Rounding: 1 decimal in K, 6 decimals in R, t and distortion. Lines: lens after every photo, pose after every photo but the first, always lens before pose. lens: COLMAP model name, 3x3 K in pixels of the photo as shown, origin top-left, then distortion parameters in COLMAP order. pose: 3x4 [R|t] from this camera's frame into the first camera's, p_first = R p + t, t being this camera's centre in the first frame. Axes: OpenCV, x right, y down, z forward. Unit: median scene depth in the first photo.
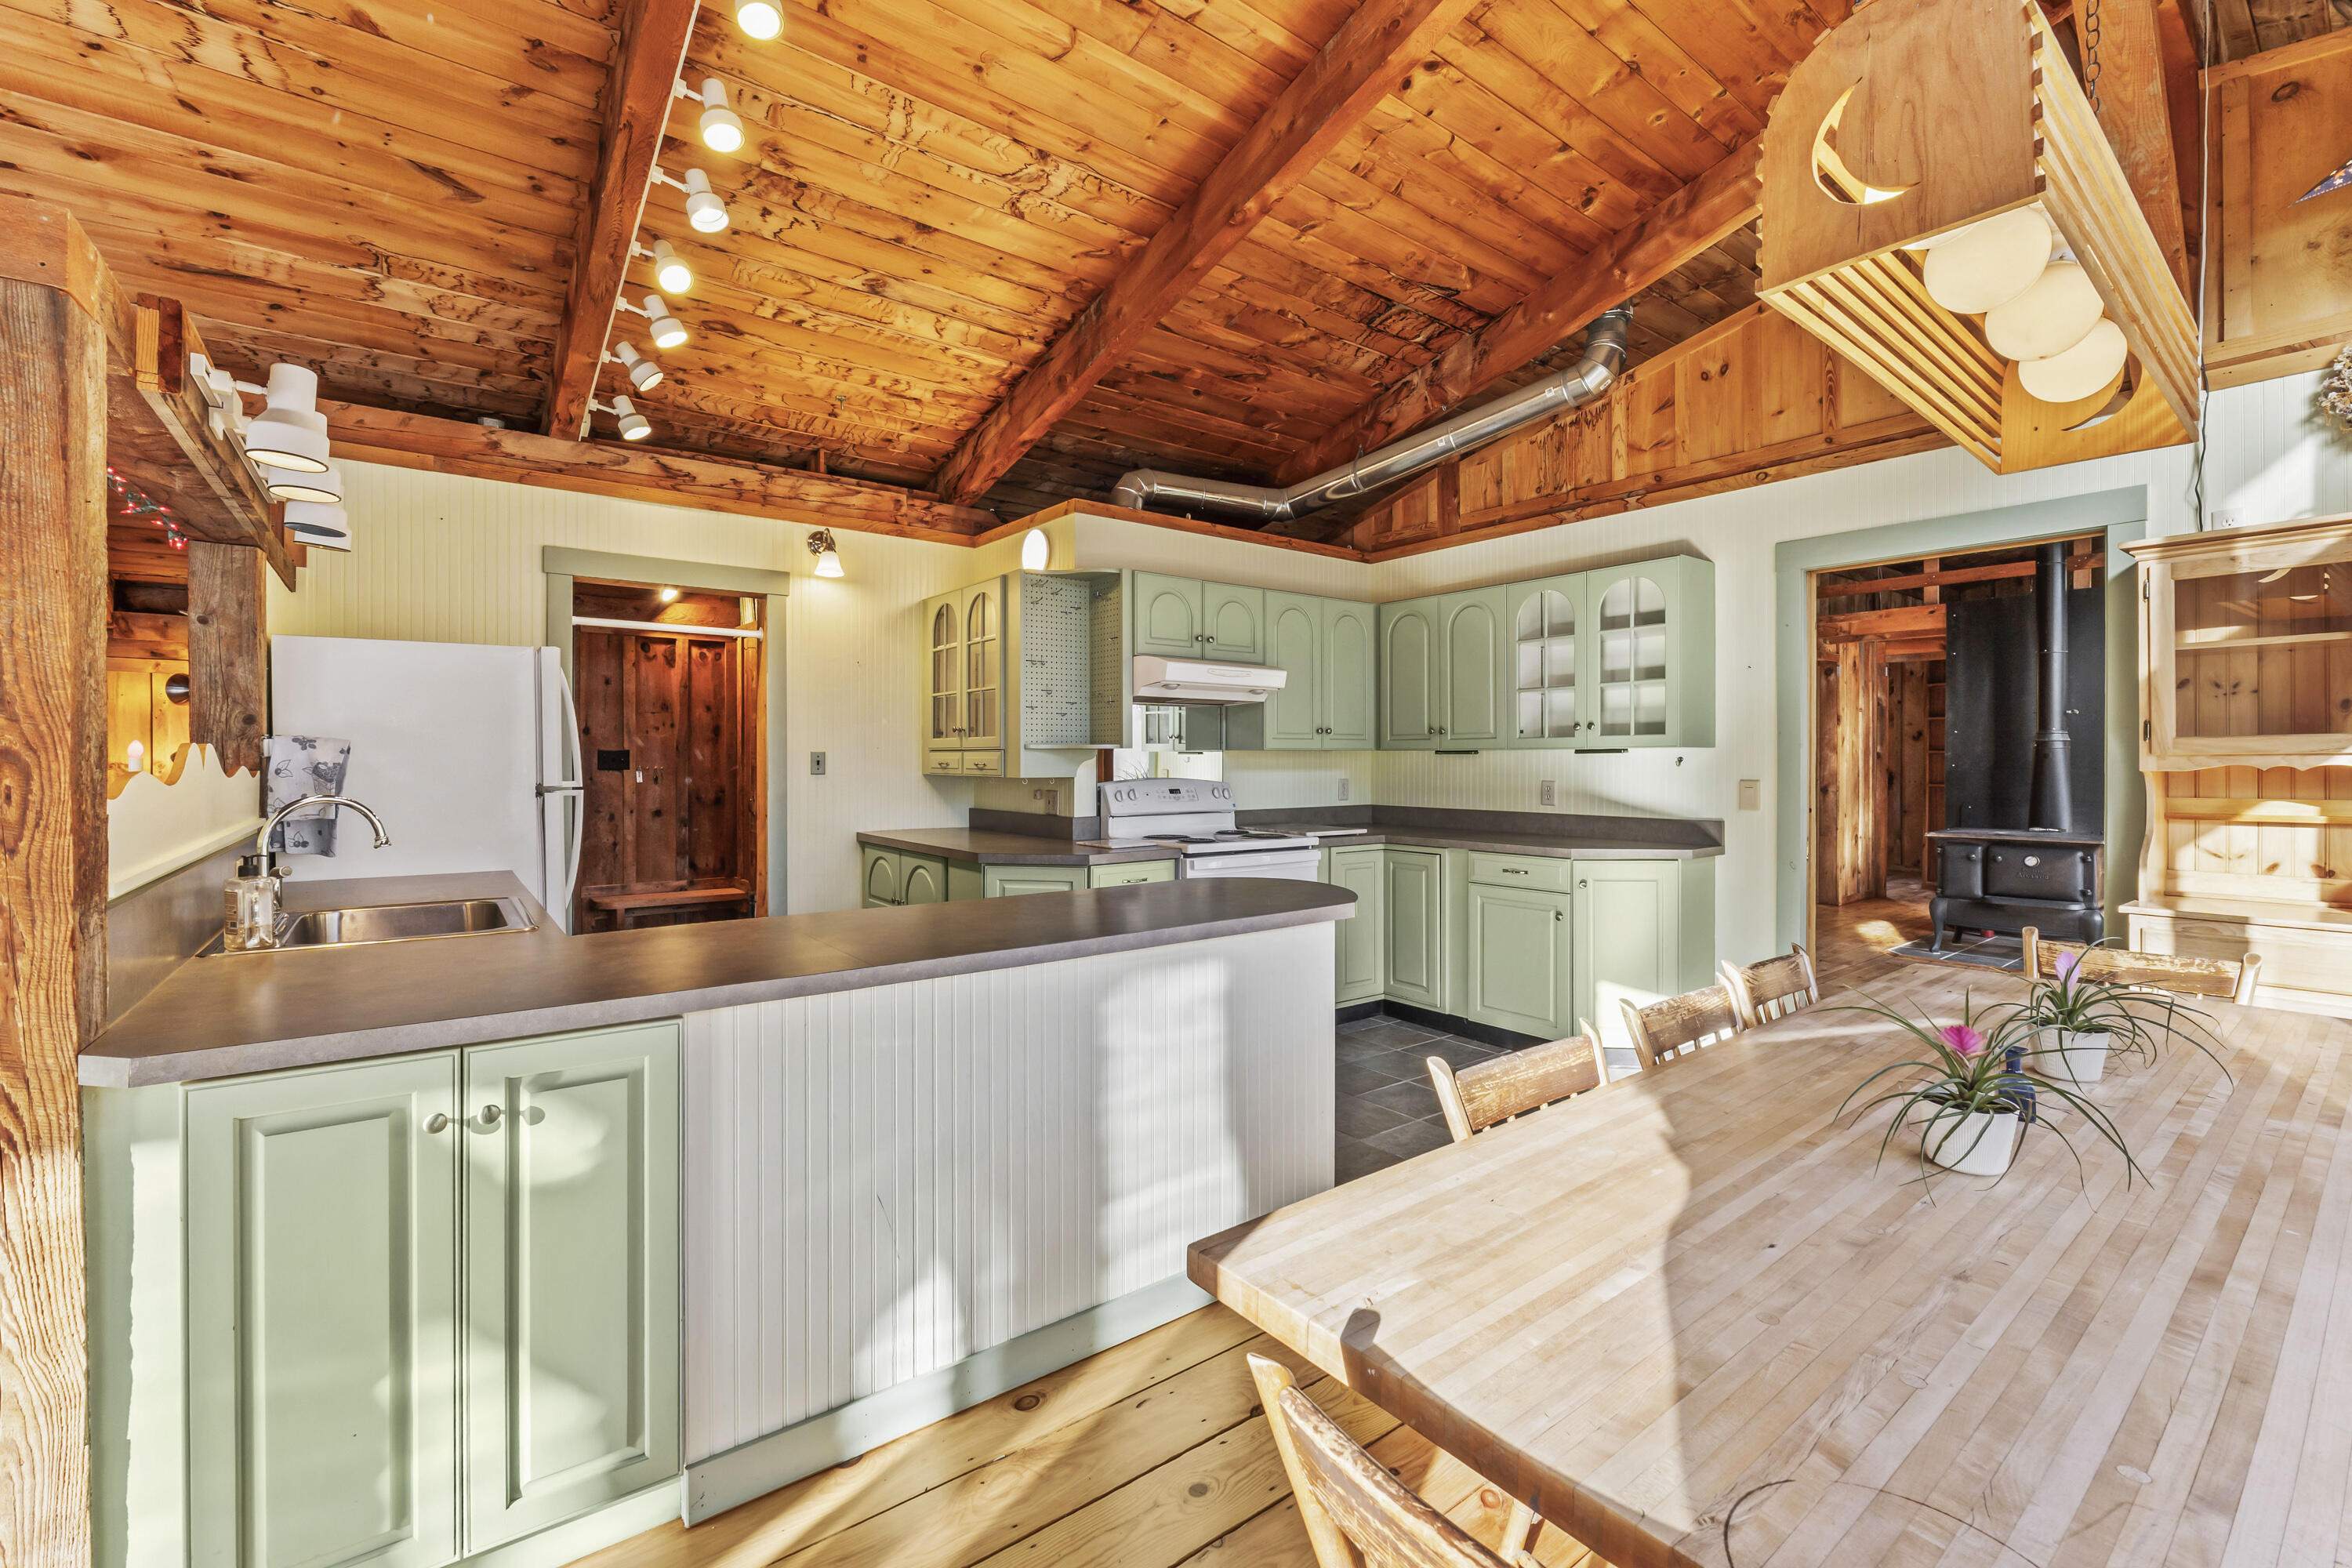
lens RADIAL K [[990.9, 0, 1164.7], [0, 990.9, 764.2], [0, 0, 1]] dist [-0.007562, 0.000283]
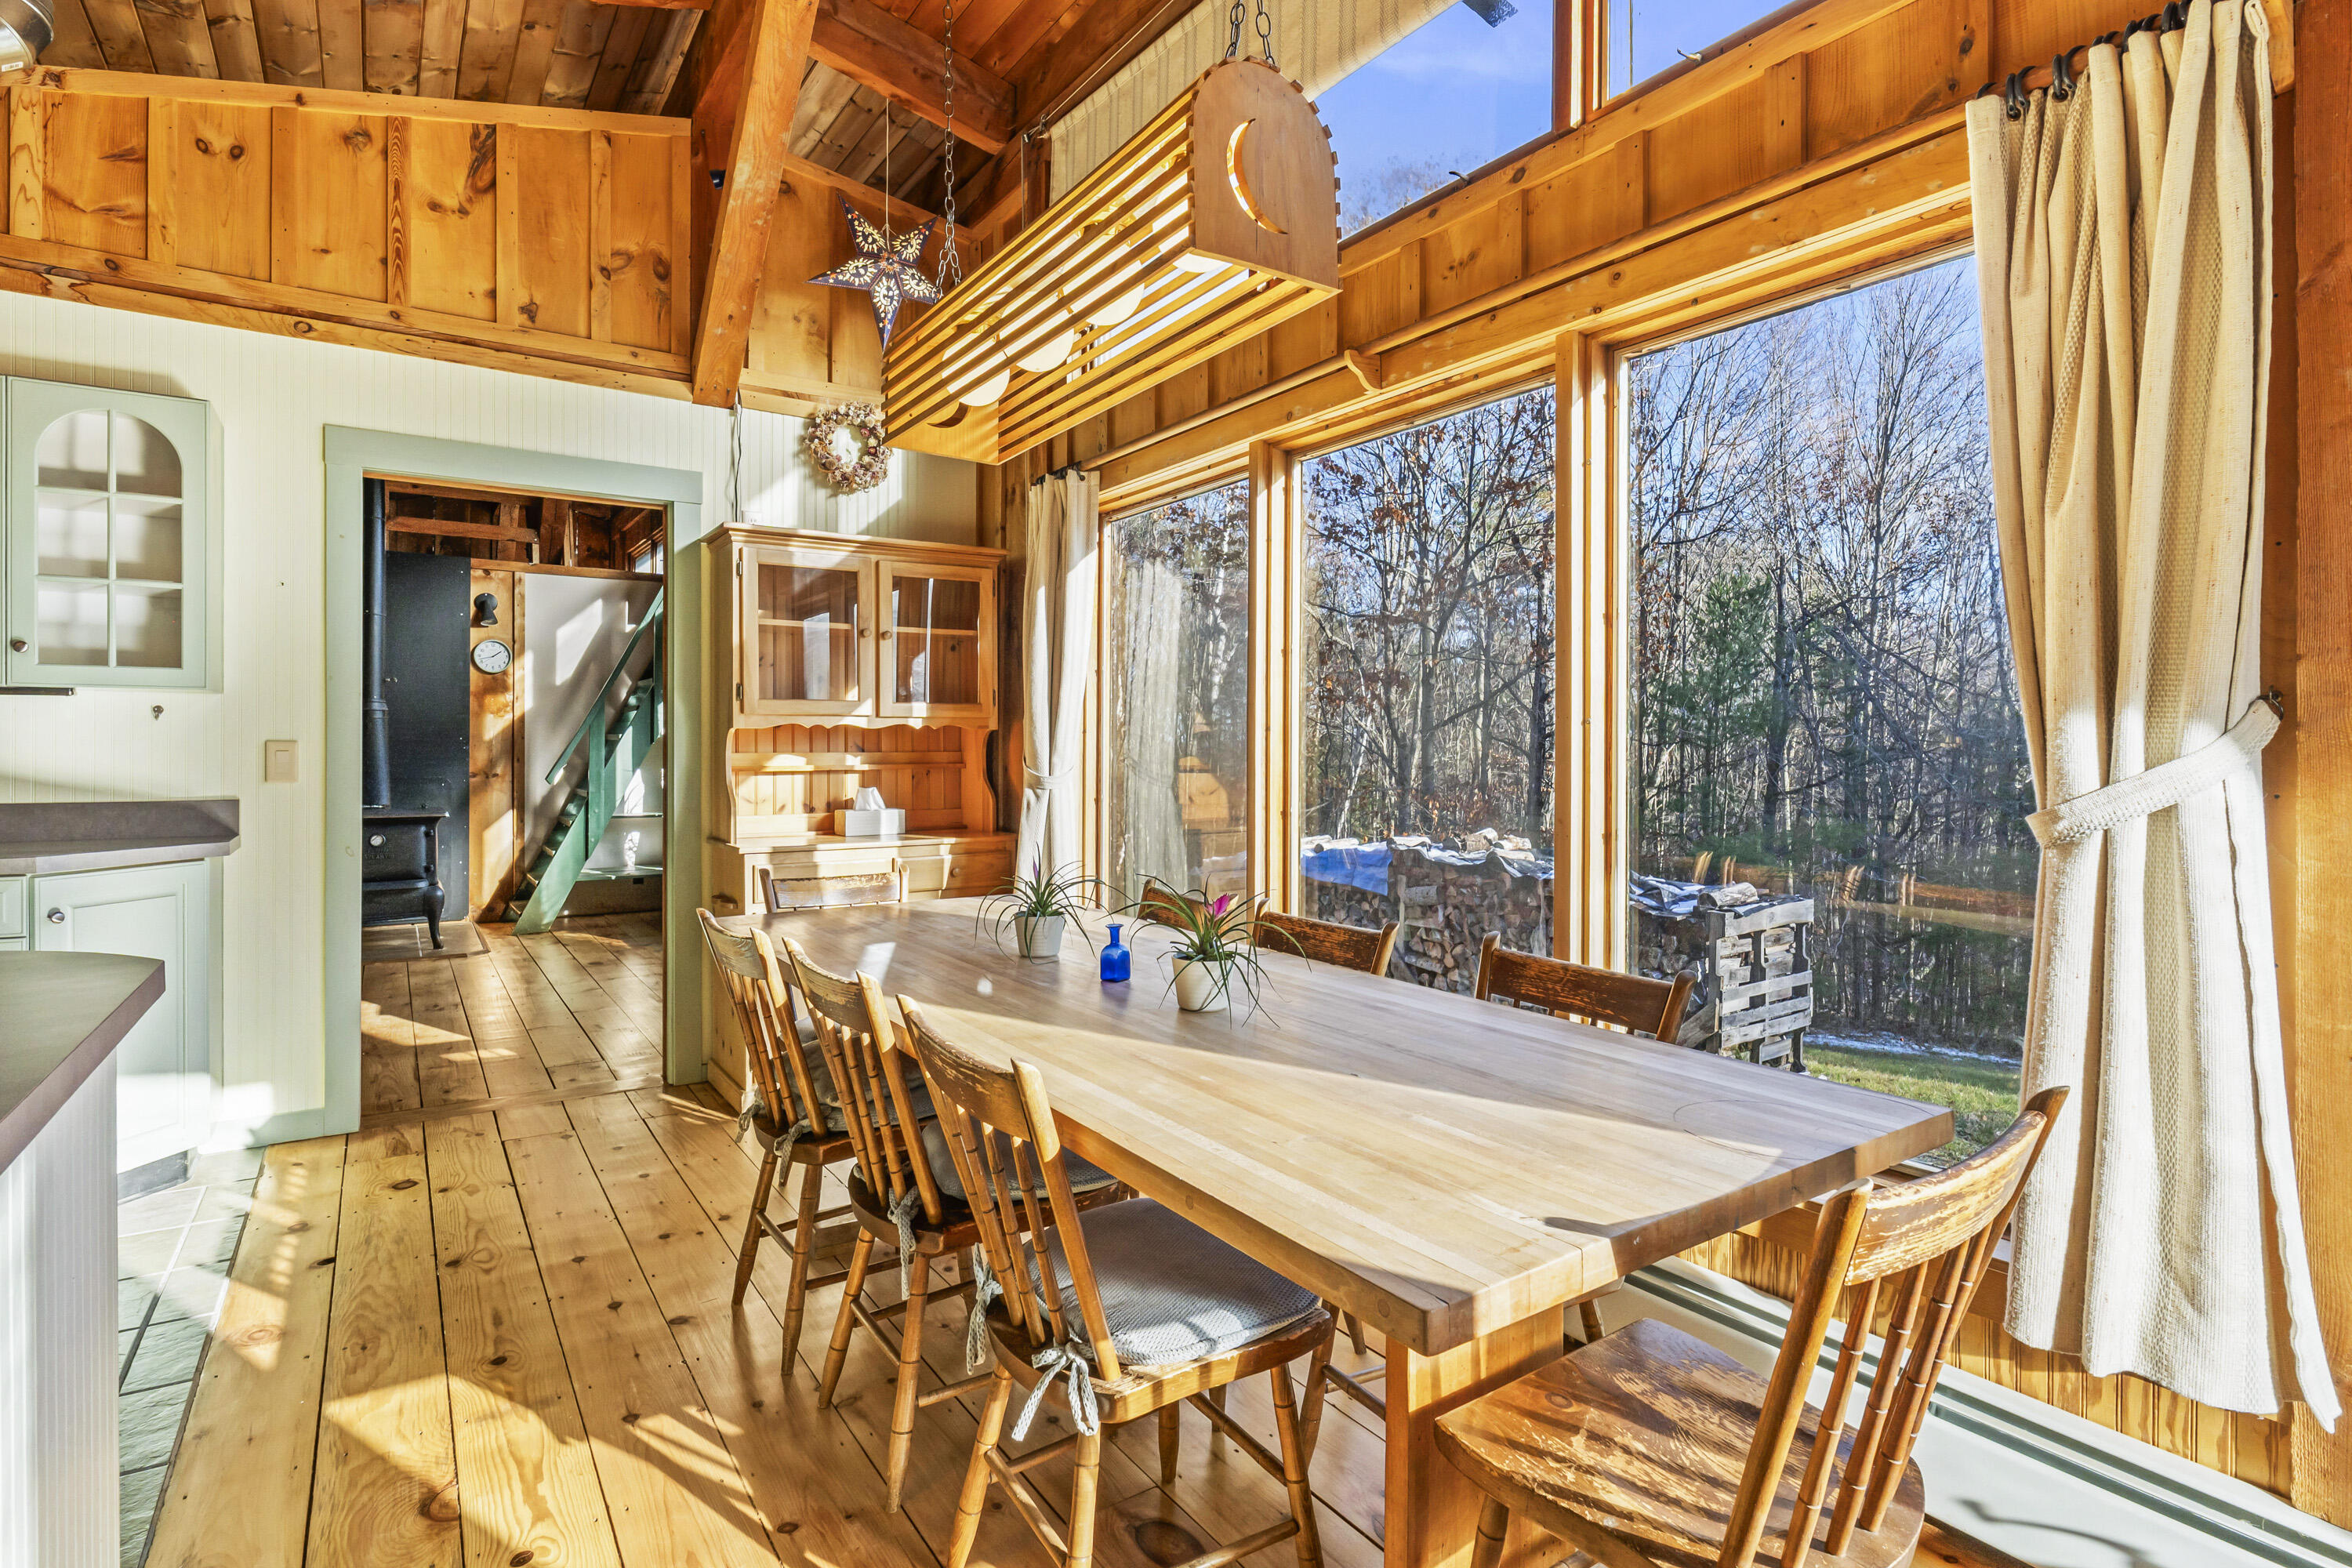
lens RADIAL K [[1166.6, 0, 1165.5], [0, 1166.6, 753.5], [0, 0, 1]] dist [-0.008521, 0.000737]
pose [[0.056071, -0.001647, 0.998425, -0.193564], [0.000195, 0.999999, 0.001639, 0.021307], [-0.998427, 0.000103, 0.056071, 0.271179]]
